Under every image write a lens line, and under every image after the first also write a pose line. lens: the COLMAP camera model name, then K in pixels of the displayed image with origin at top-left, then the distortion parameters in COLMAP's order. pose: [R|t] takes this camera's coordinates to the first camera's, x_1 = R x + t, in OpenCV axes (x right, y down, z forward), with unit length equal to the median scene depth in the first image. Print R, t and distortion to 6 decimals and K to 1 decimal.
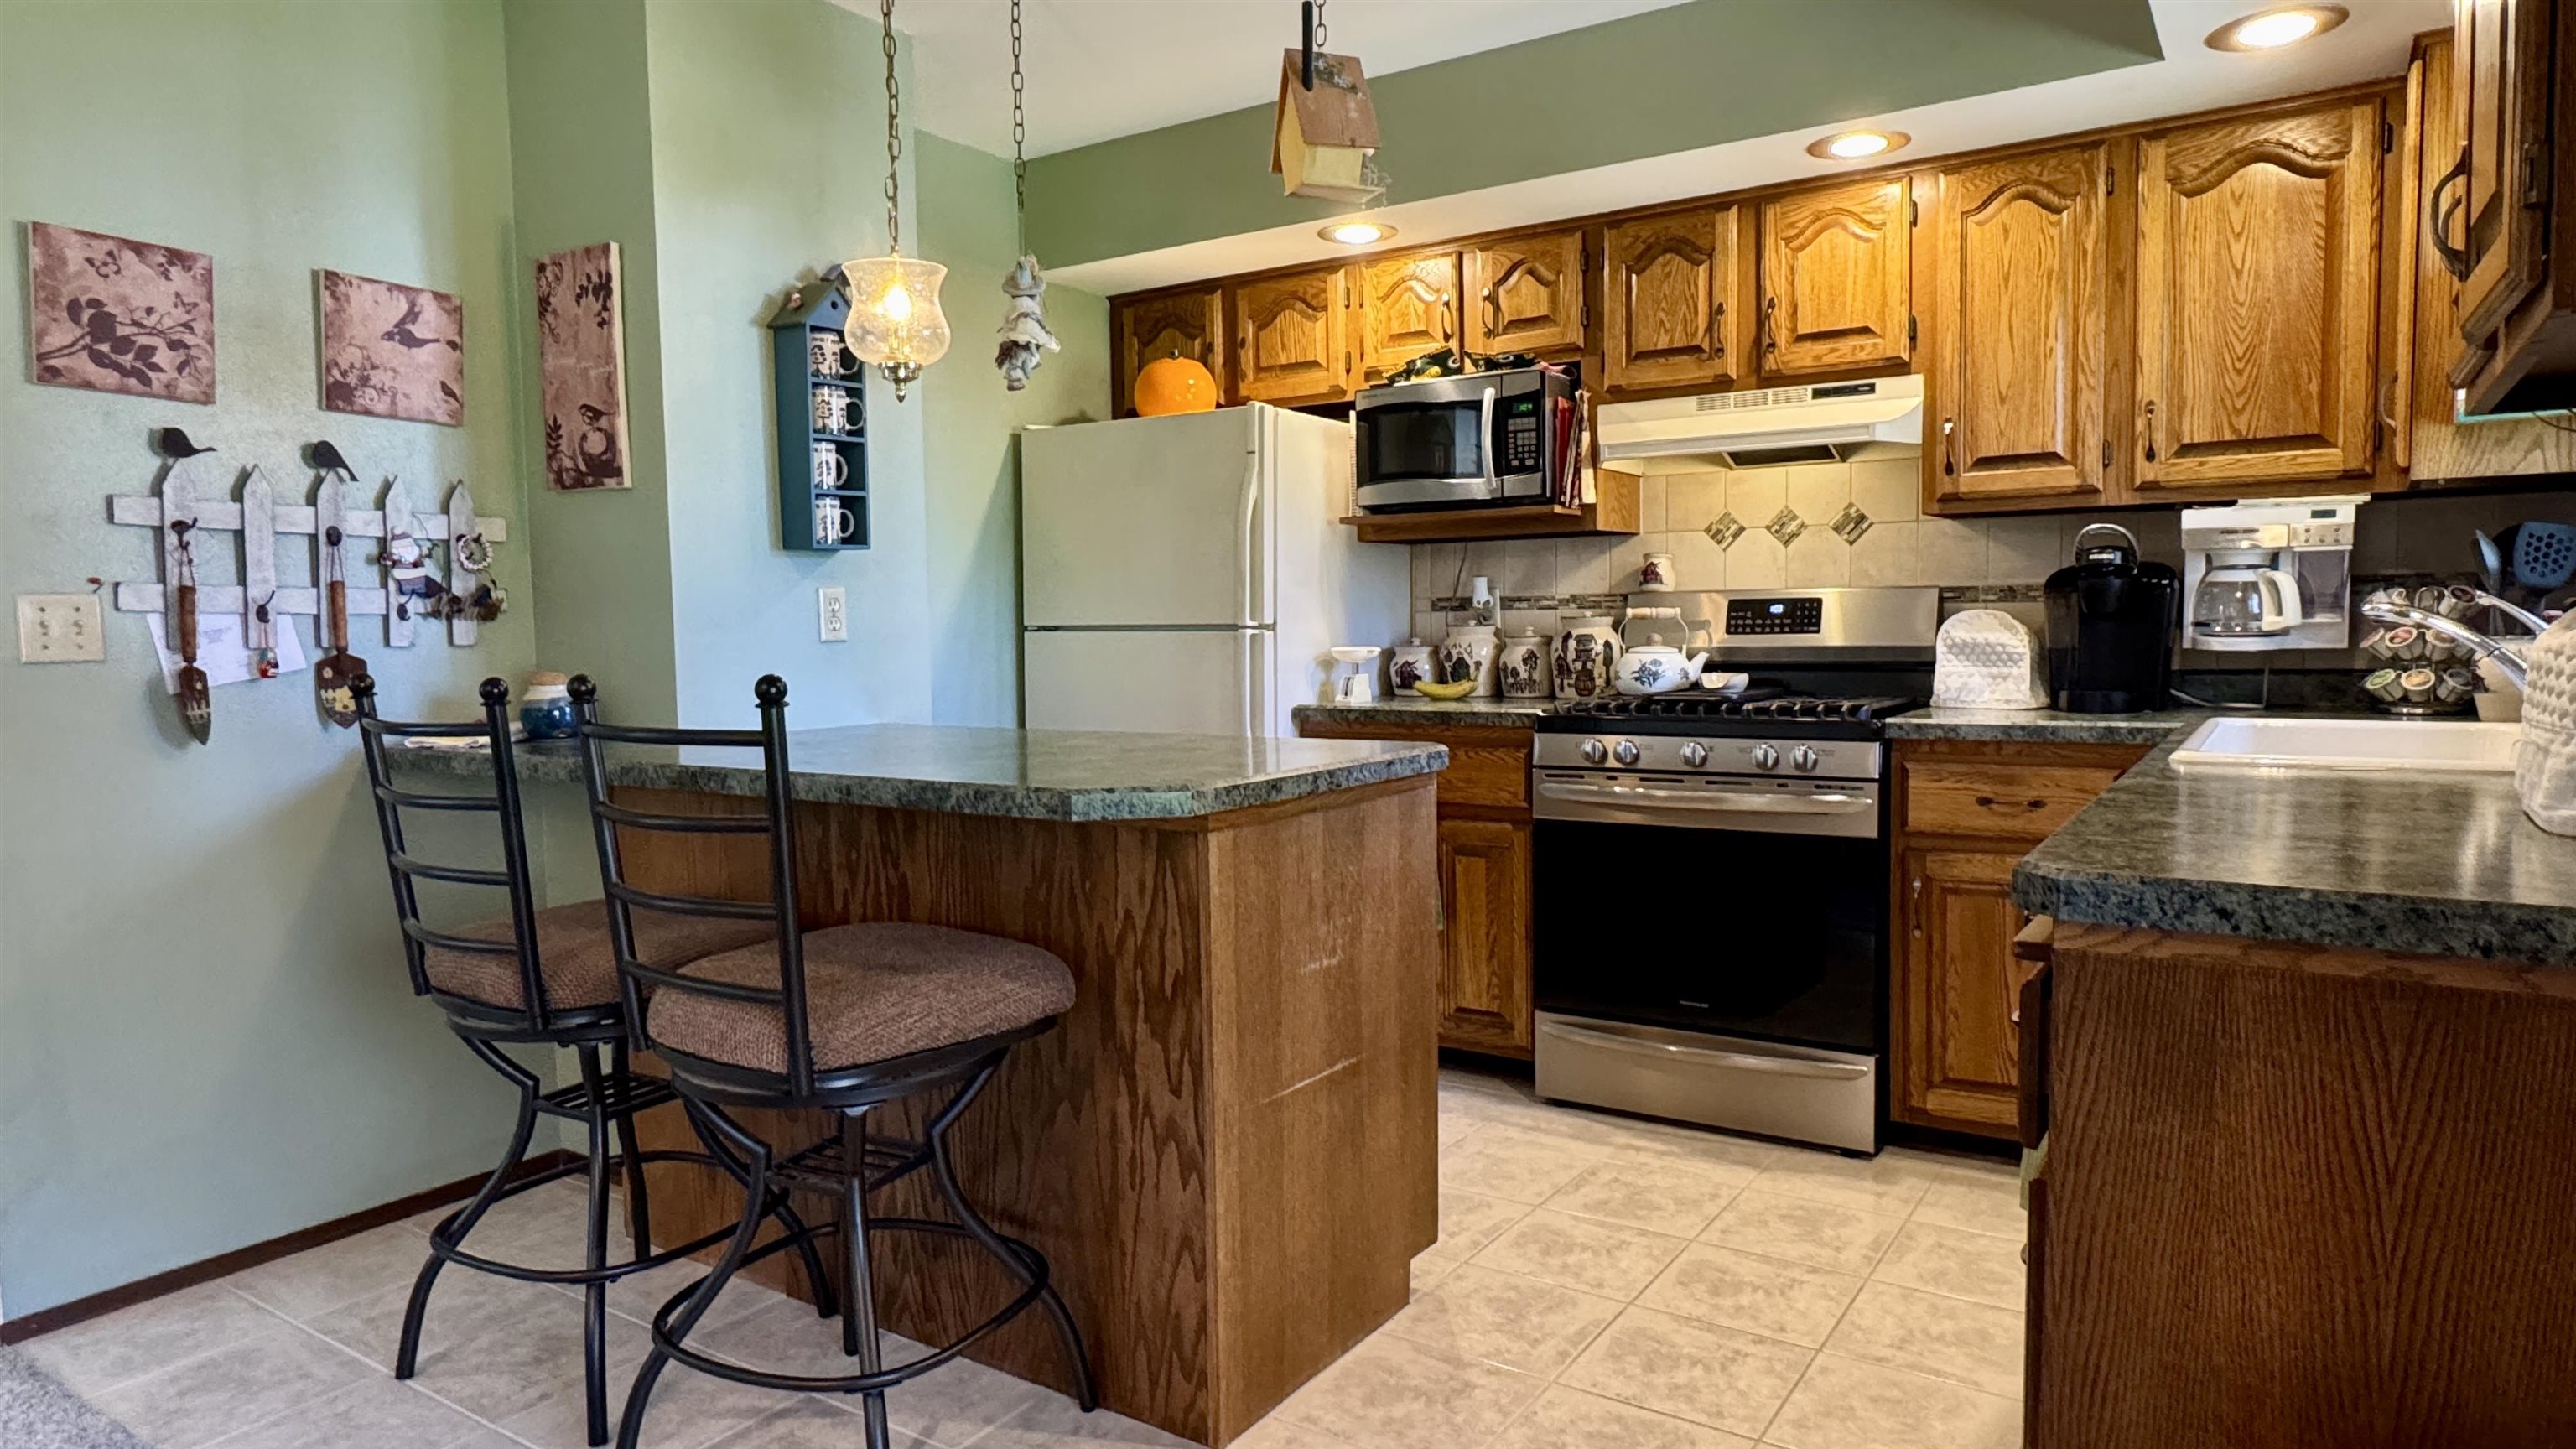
lens RADIAL K [[1511.1, 0, 1302.7], [0, 1511.1, 731.1], [0, 0, 1]] dist [-0.005033, -0.000538]
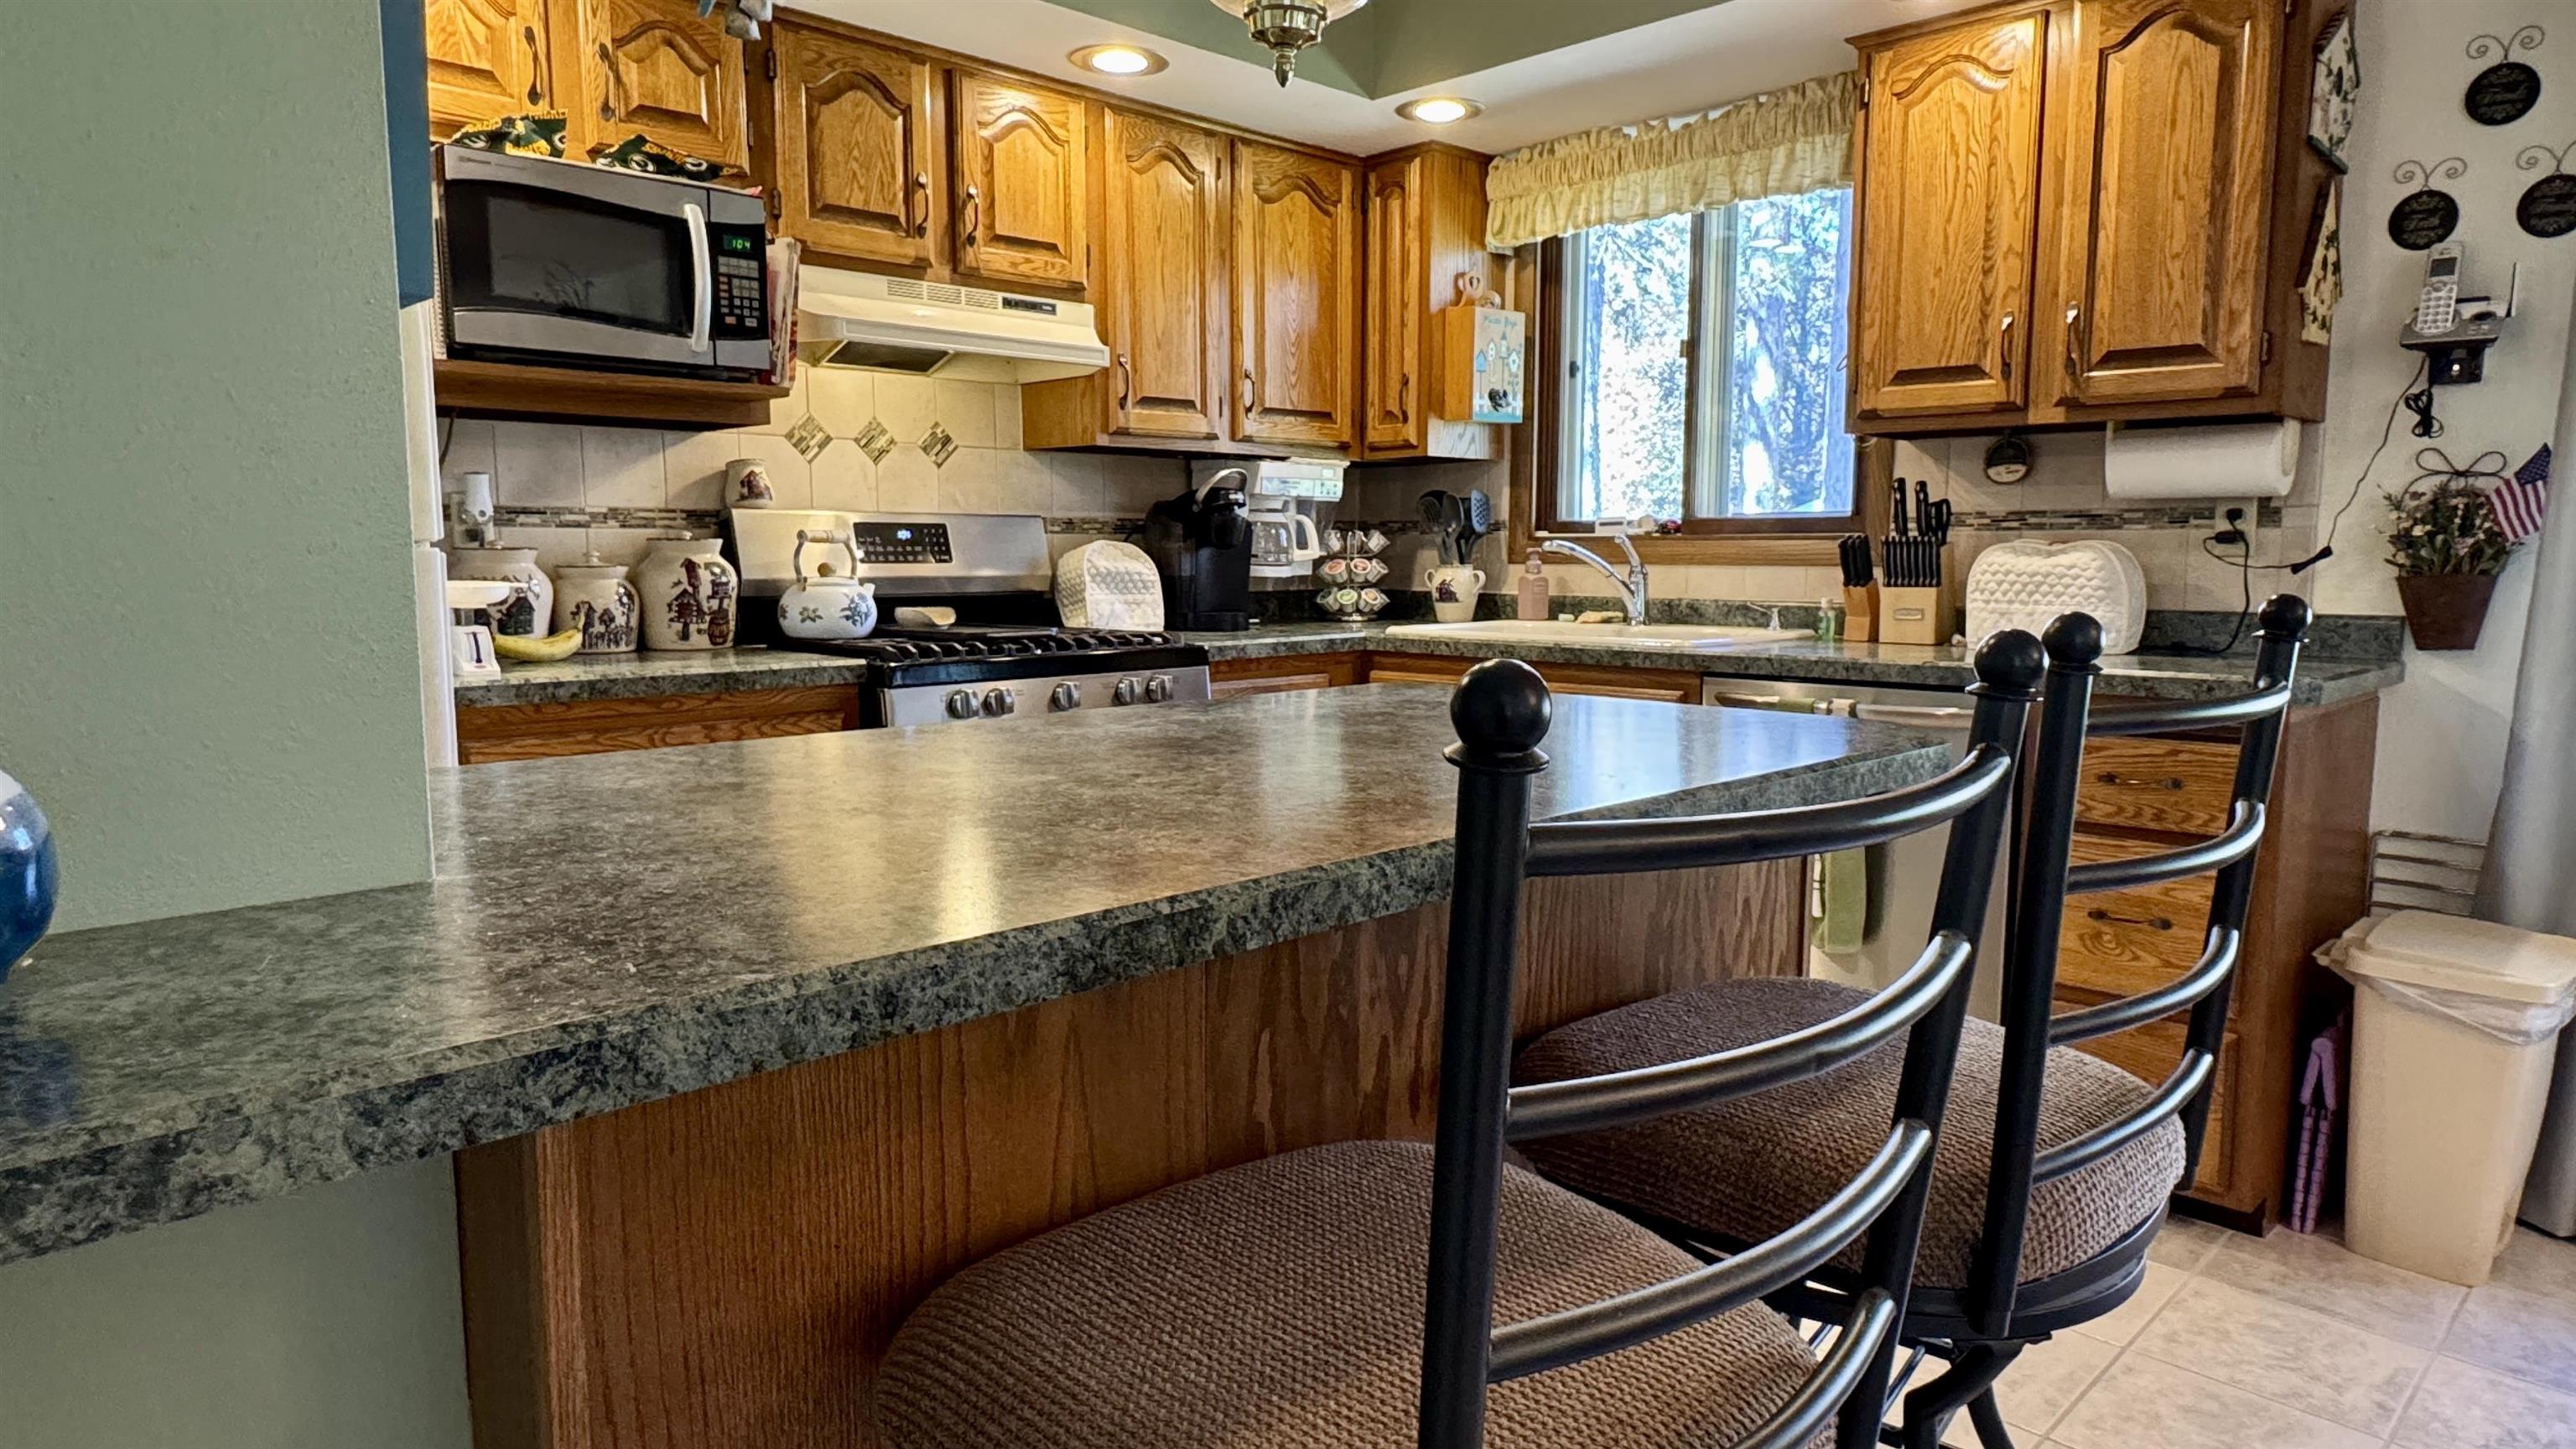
lens RADIAL K [[1511.1, 0, 1302.7], [0, 1511.1, 731.1], [0, 0, 1]] dist [-0.005033, -0.000538]
pose [[0.211706, -0.100909, 0.972110, -0.544297], [0.065938, 0.993864, 0.088807, -0.031462], [-0.975107, 0.045298, 0.217061, 0.622771]]
